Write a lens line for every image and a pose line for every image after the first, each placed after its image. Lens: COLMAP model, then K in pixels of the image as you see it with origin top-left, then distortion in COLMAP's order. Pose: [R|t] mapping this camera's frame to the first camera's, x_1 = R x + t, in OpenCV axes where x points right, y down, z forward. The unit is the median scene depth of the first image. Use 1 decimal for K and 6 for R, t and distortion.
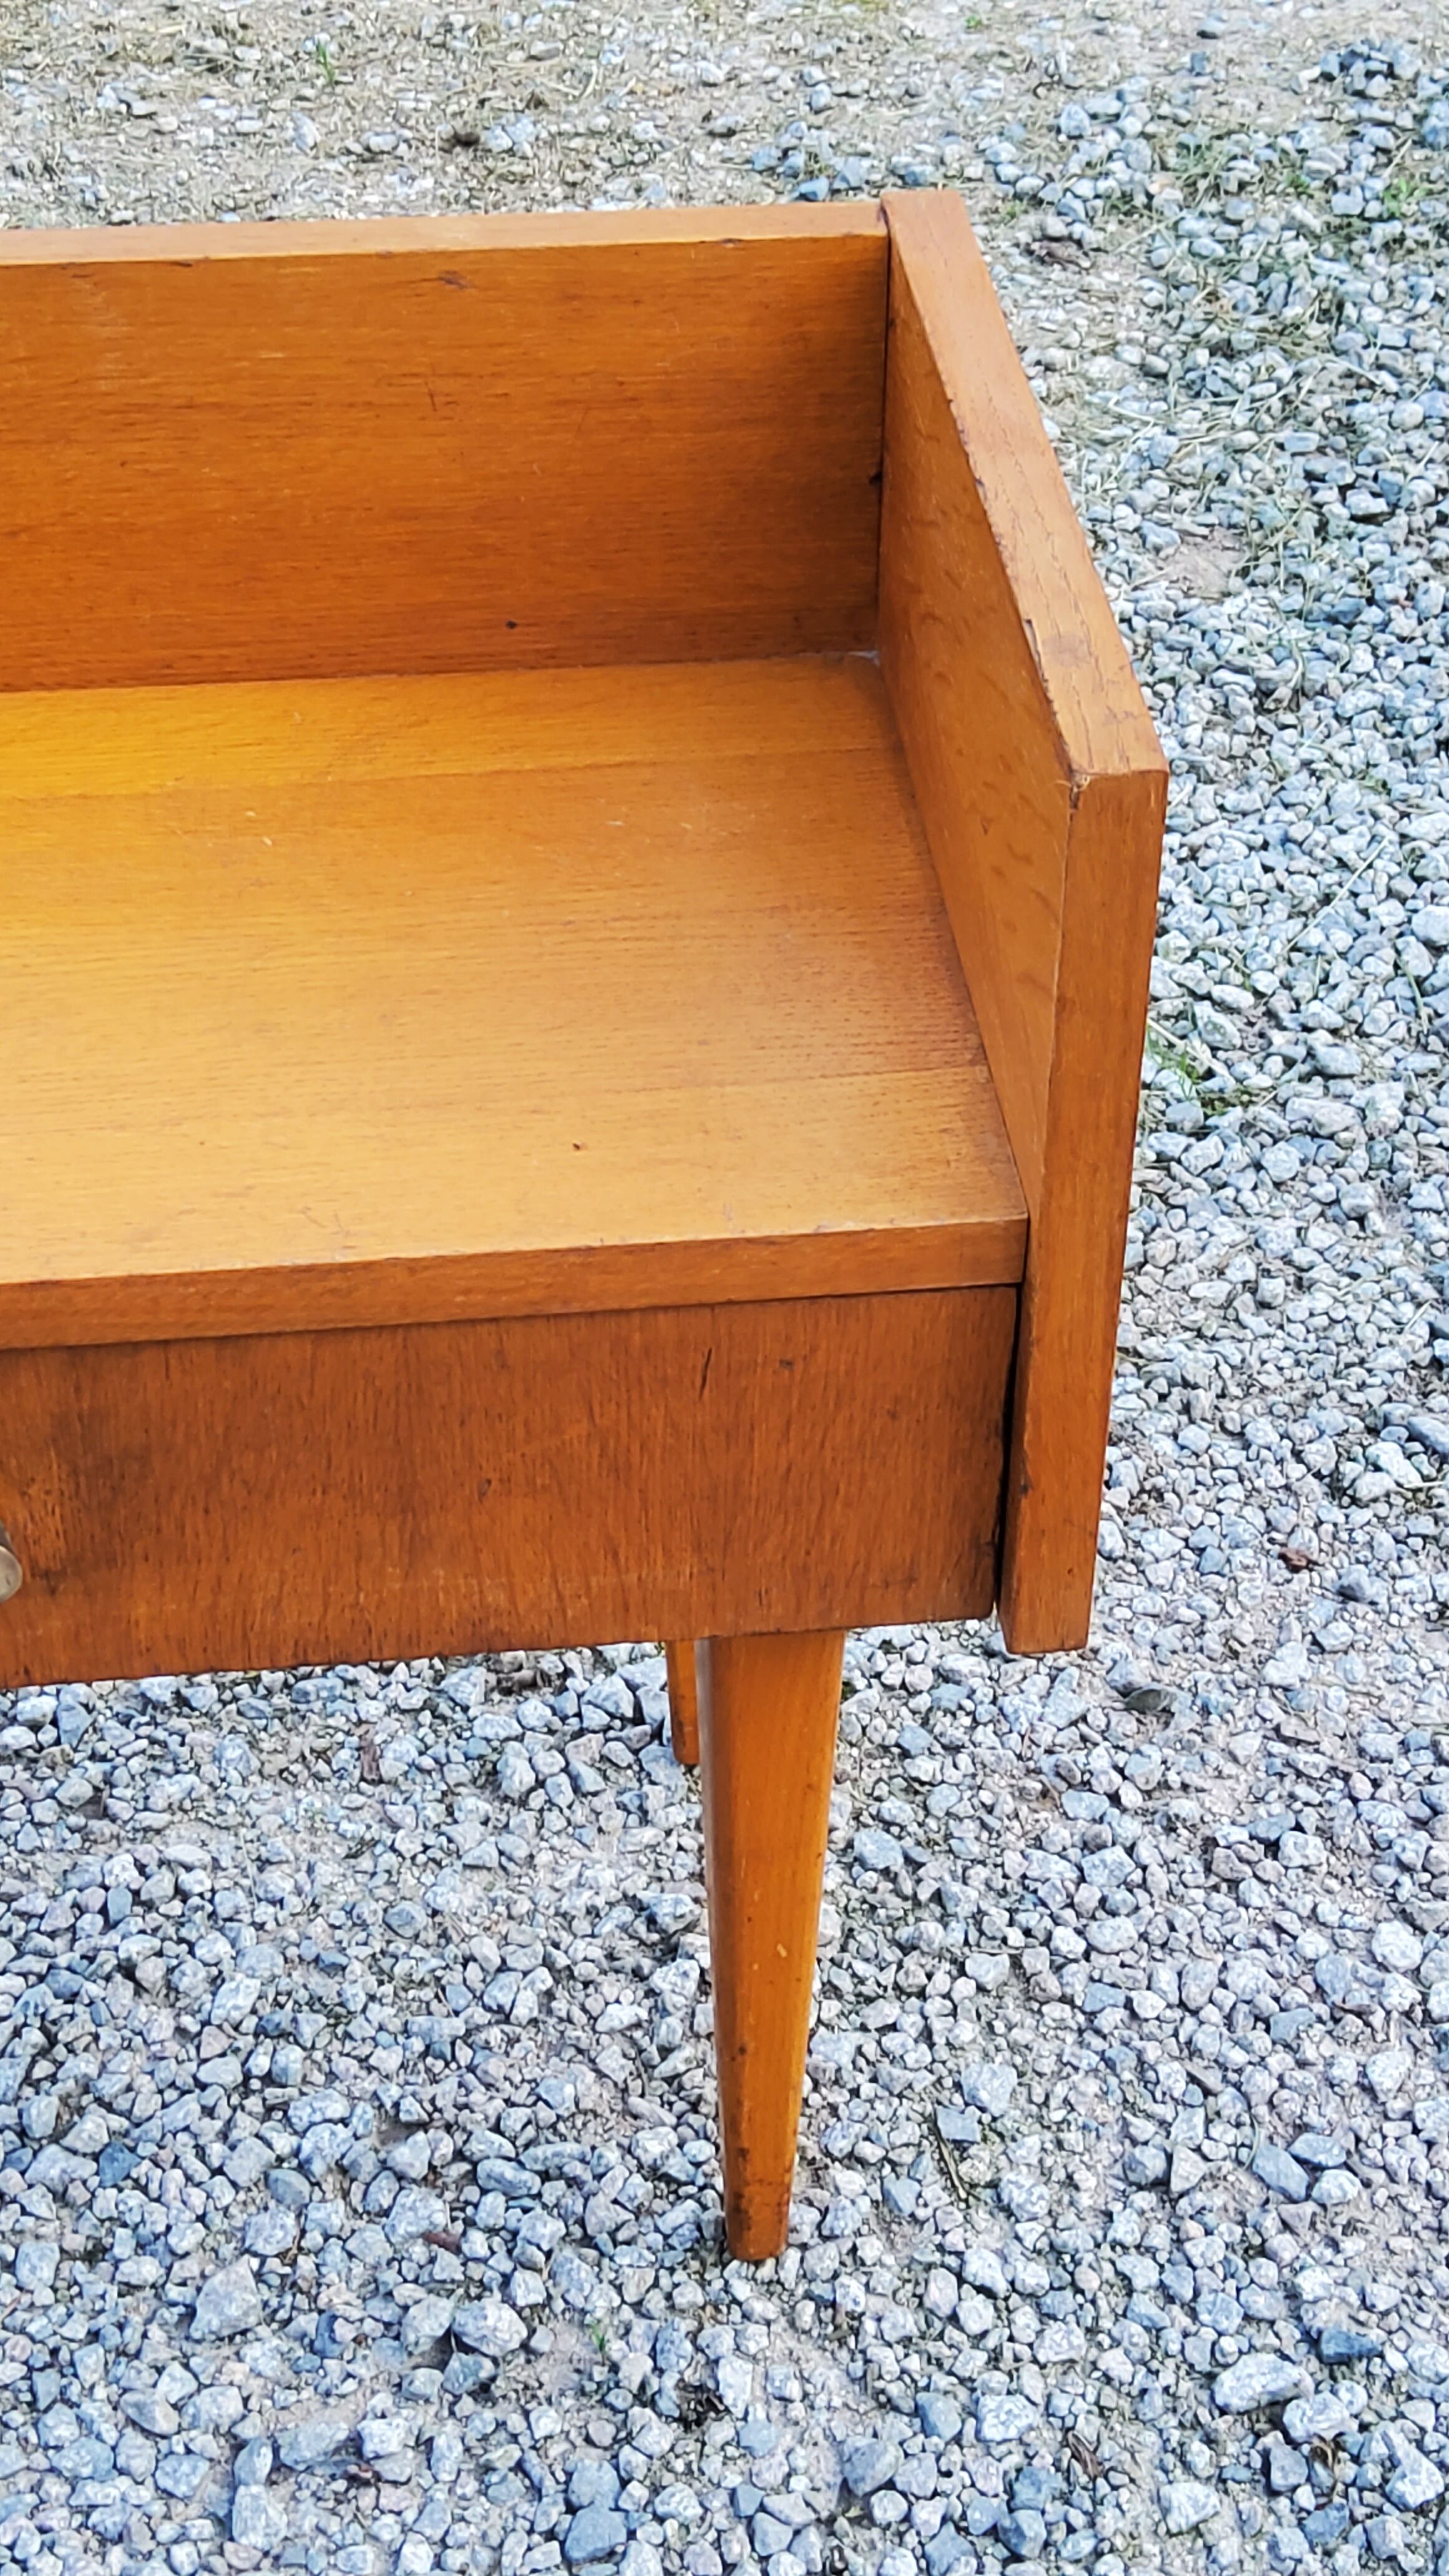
lens RADIAL K [[3813.8, 0, 754.1], [0, 3813.8, 1309.8], [0, 0, 1]] dist [0.182407, -0.576148]
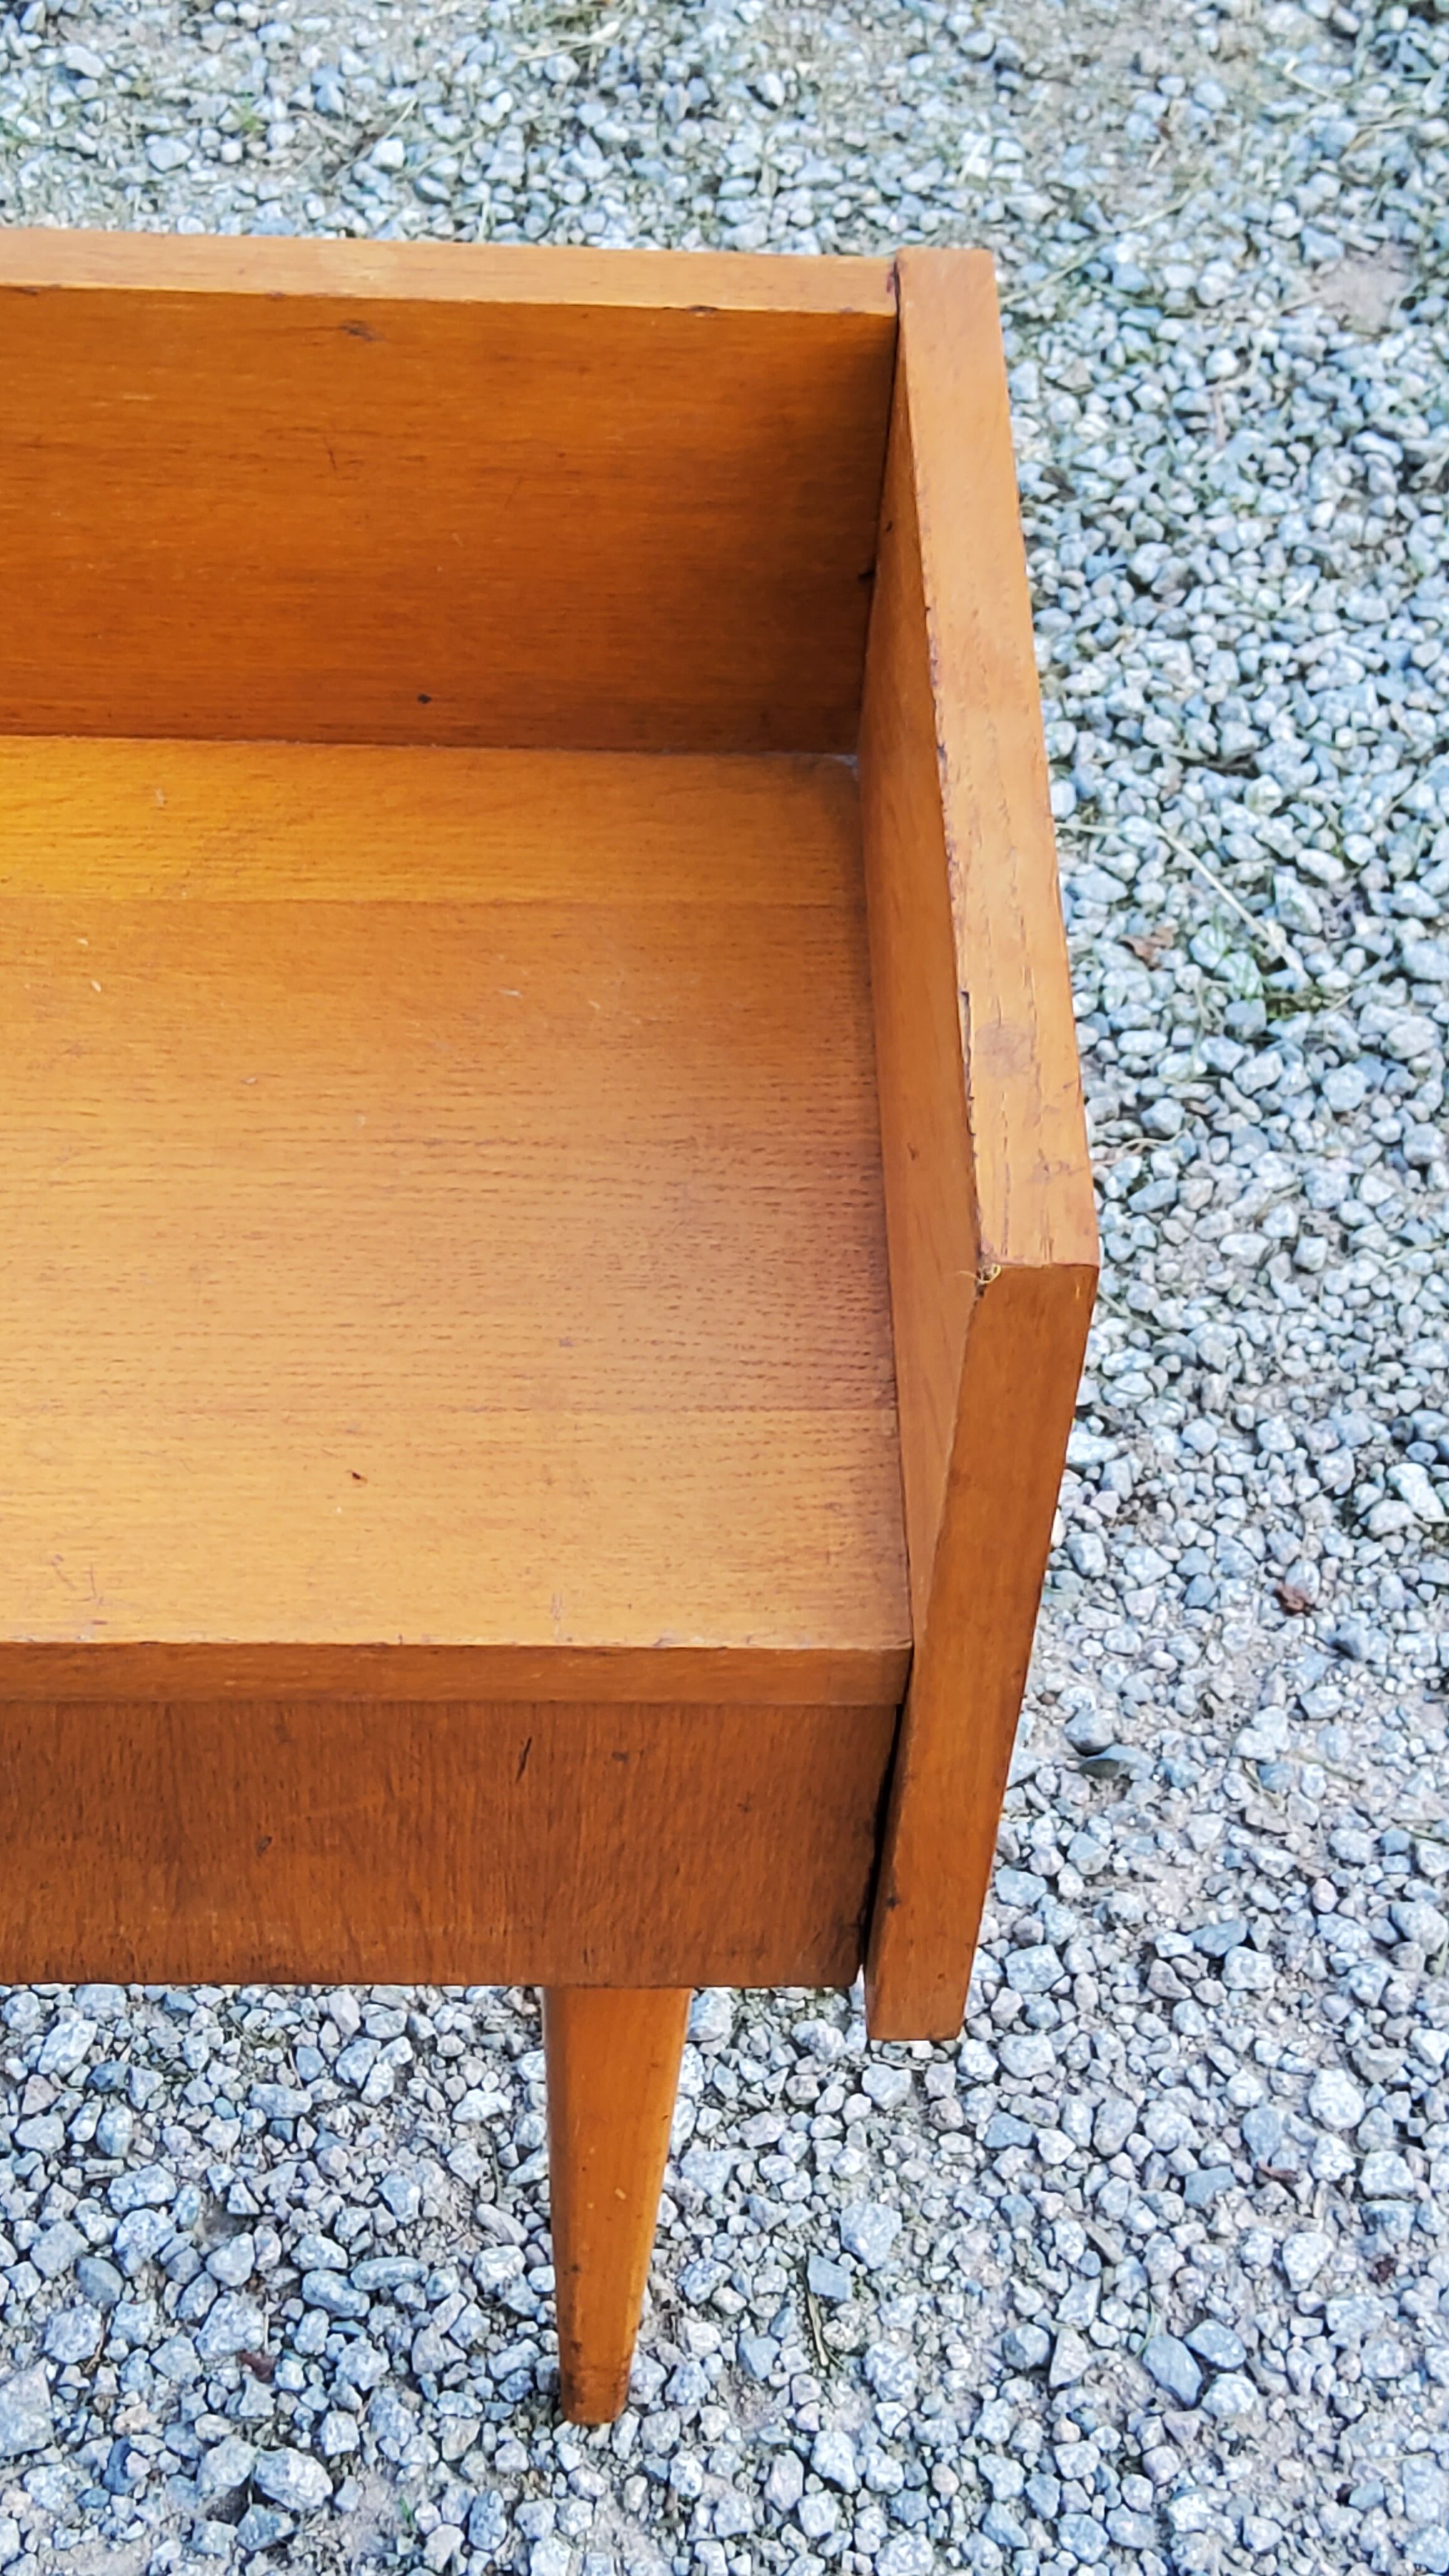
lens RADIAL K [[3813.8, 0, 754.1], [0, 3813.8, 1309.8], [0, 0, 1]] dist [0.182407, -0.576148]
pose [[0.995188, 0.094175, -0.027055, 0.038483], [-0.088167, 0.981135, 0.172048, -0.172671], [0.042747, -0.168835, 0.984717, 0.132486]]
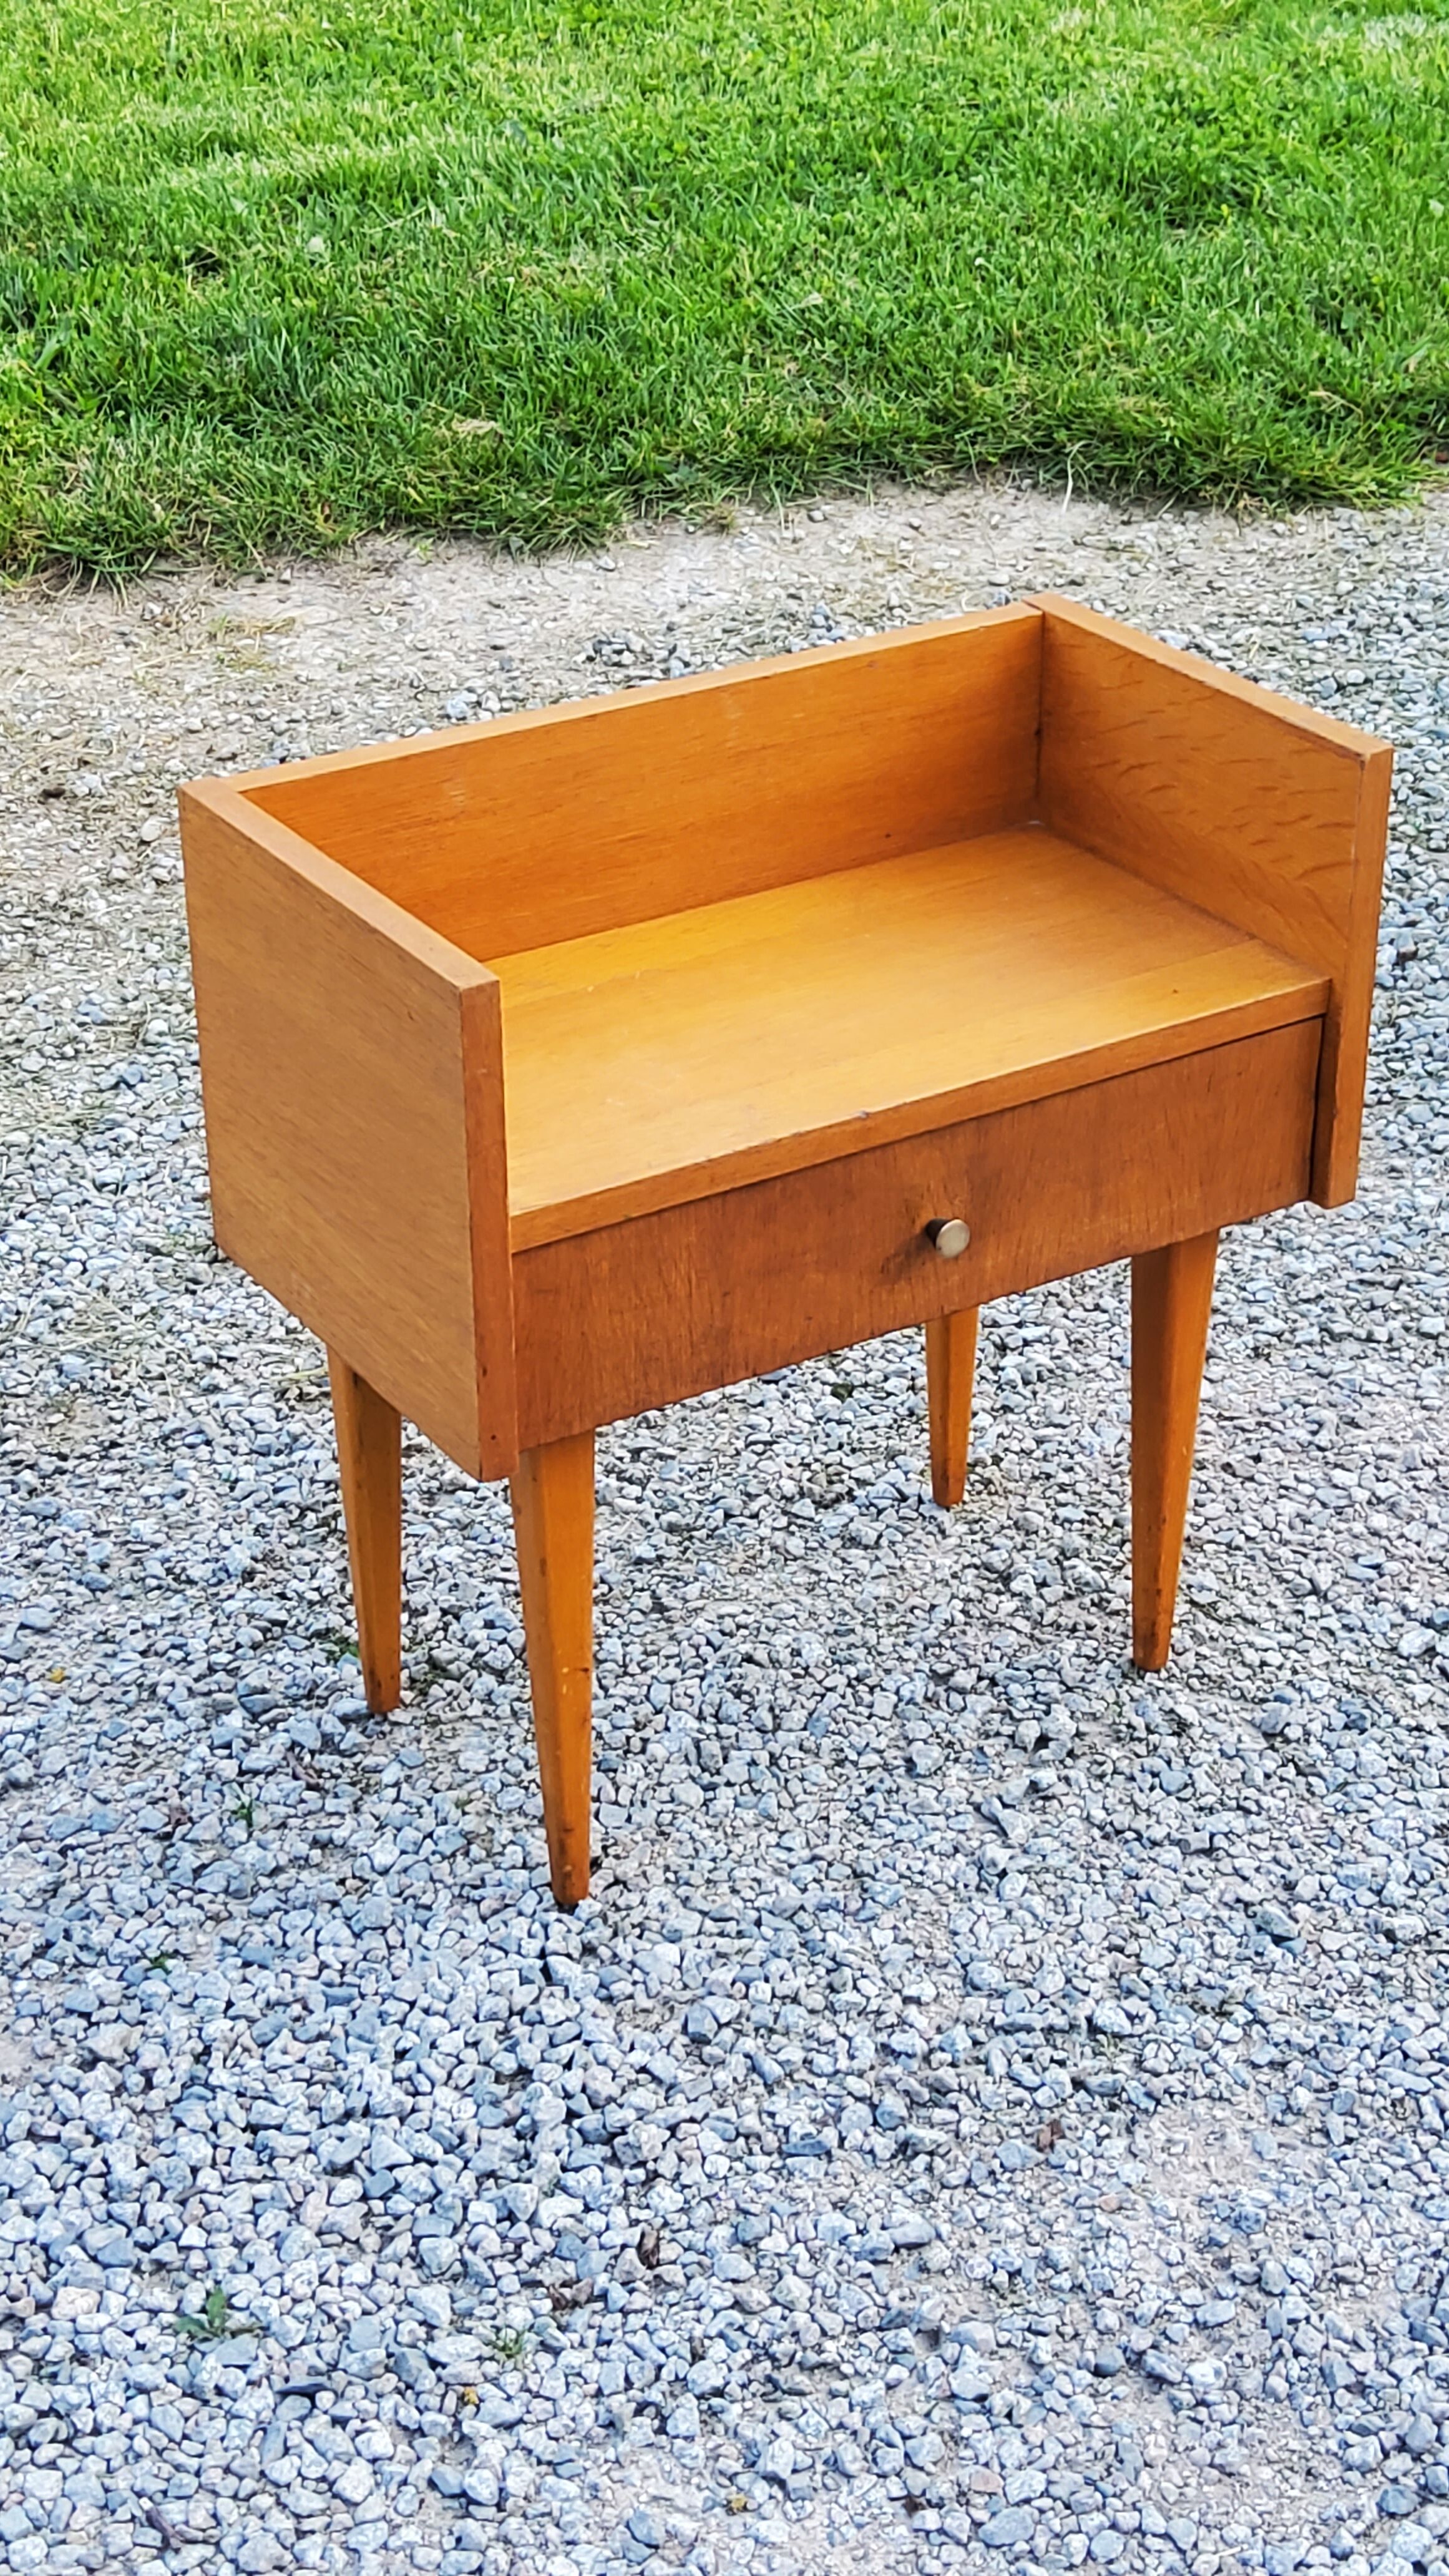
lens RADIAL K [[3754.0, 0, 767.5], [0, 3754.0, 1346.0], [0, 0, 1]] dist [0.162532, -0.461781]
pose [[0.898253, -0.230852, 0.373964, -0.796287], [0.290824, 0.950201, -0.111983, 0.240394], [-0.329490, 0.209346, 0.920658, -0.639428]]
